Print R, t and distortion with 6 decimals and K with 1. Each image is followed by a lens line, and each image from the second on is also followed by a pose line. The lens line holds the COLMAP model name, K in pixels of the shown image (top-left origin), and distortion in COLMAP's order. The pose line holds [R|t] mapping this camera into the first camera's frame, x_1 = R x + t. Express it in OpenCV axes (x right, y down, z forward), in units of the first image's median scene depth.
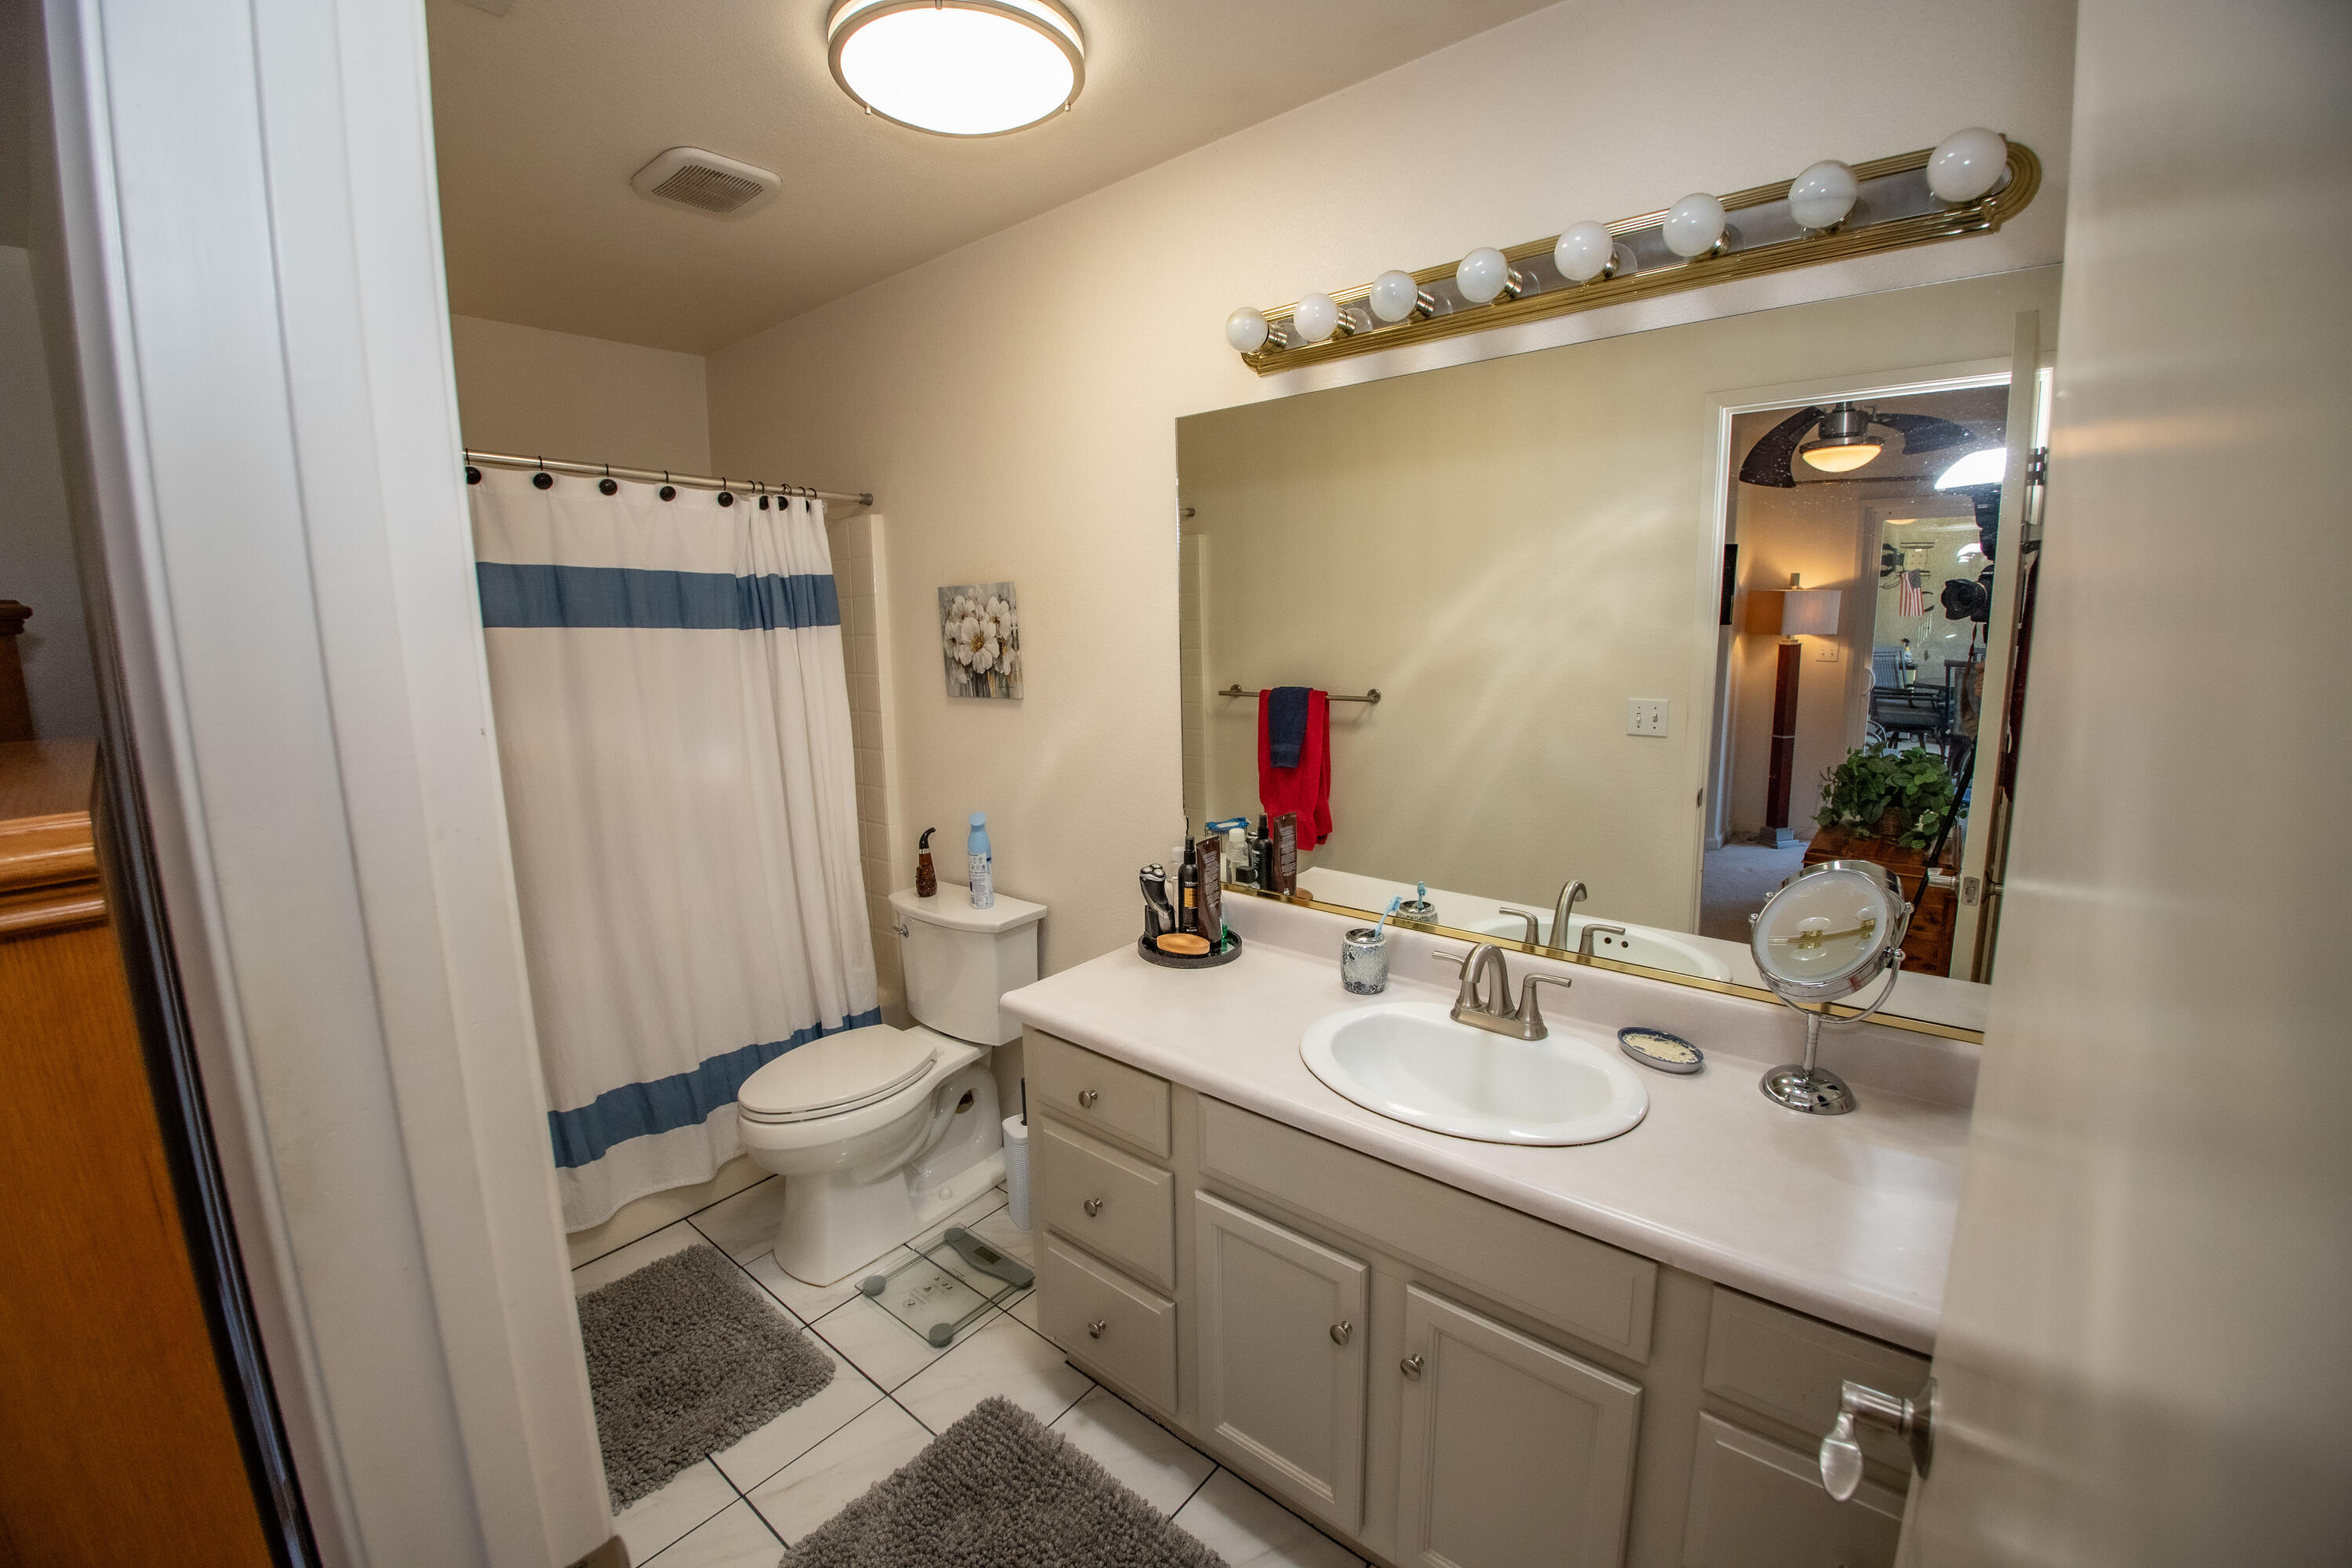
lens RADIAL K [[961.6, 0, 1173.8], [0, 961.6, 766.5], [0, 0, 1]] dist [-0.031700, -0.004435]
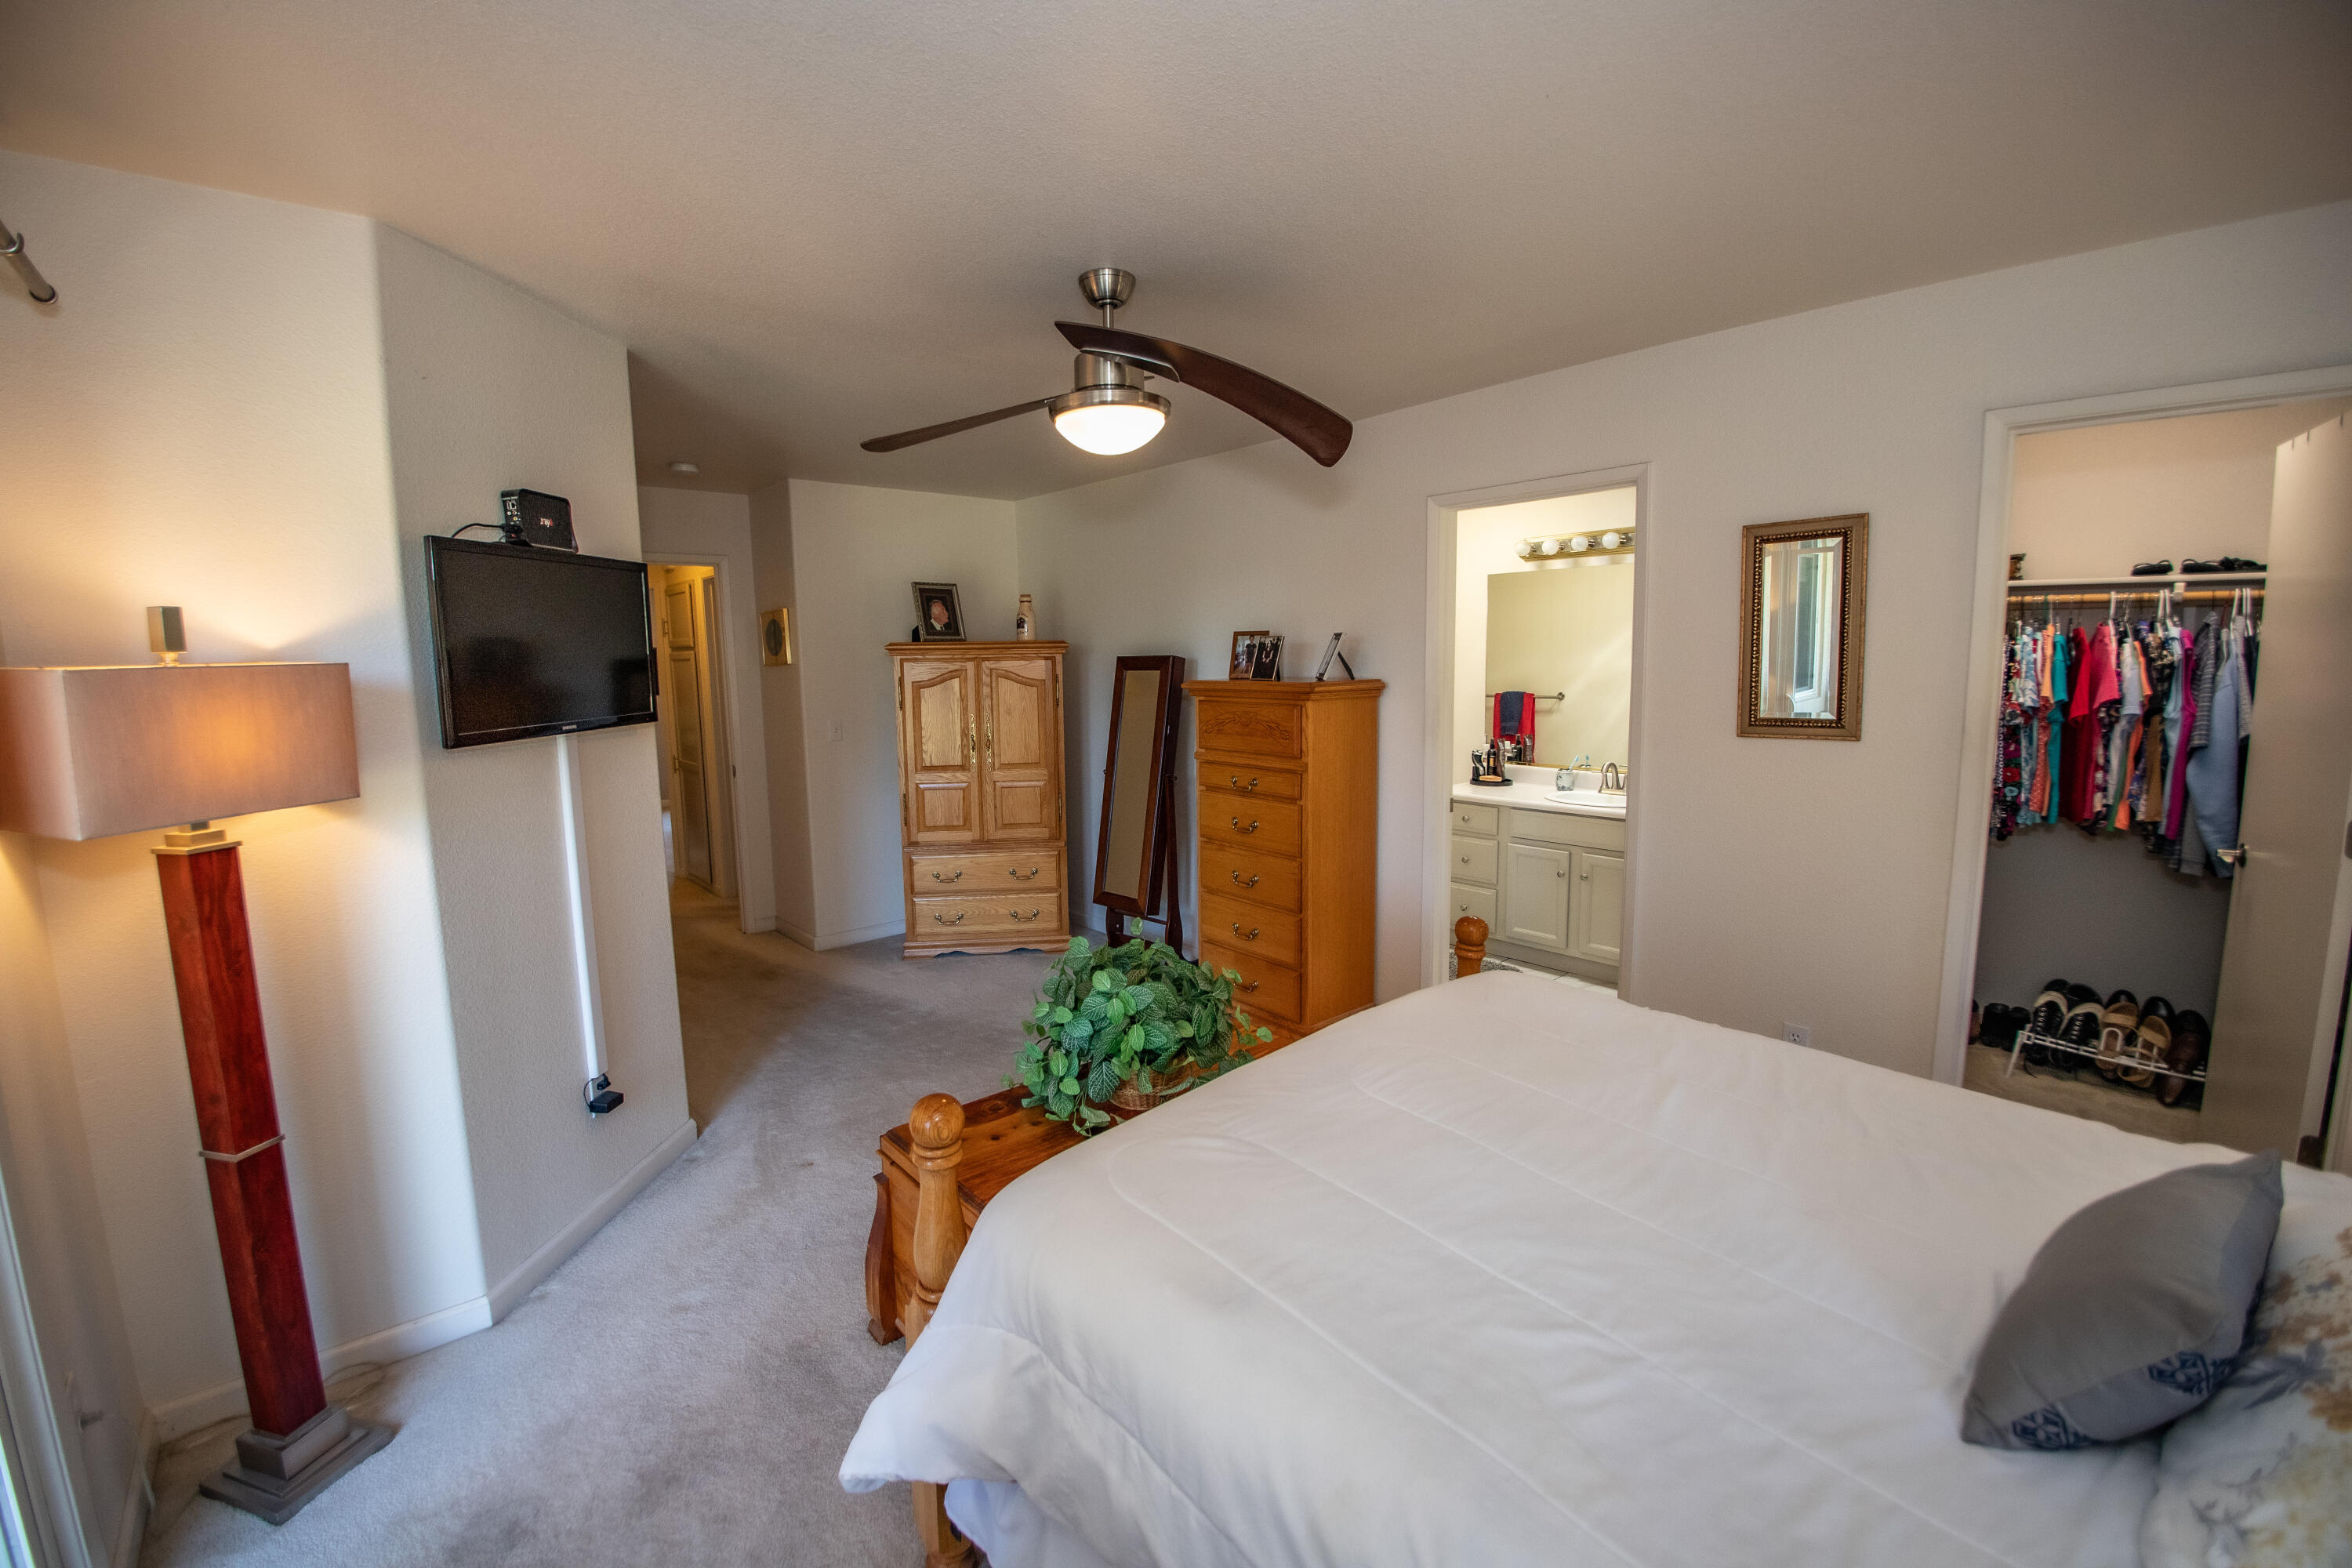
lens RADIAL K [[961.6, 0, 1177.7], [0, 961.6, 767.8], [0, 0, 1]] dist [-0.031700, -0.004435]
pose [[0.988582, 0.023859, -0.148783, -0.425939], [-0.029583, 0.998900, -0.036376, 0.267342], [0.147751, 0.040362, 0.988201, -1.619276]]
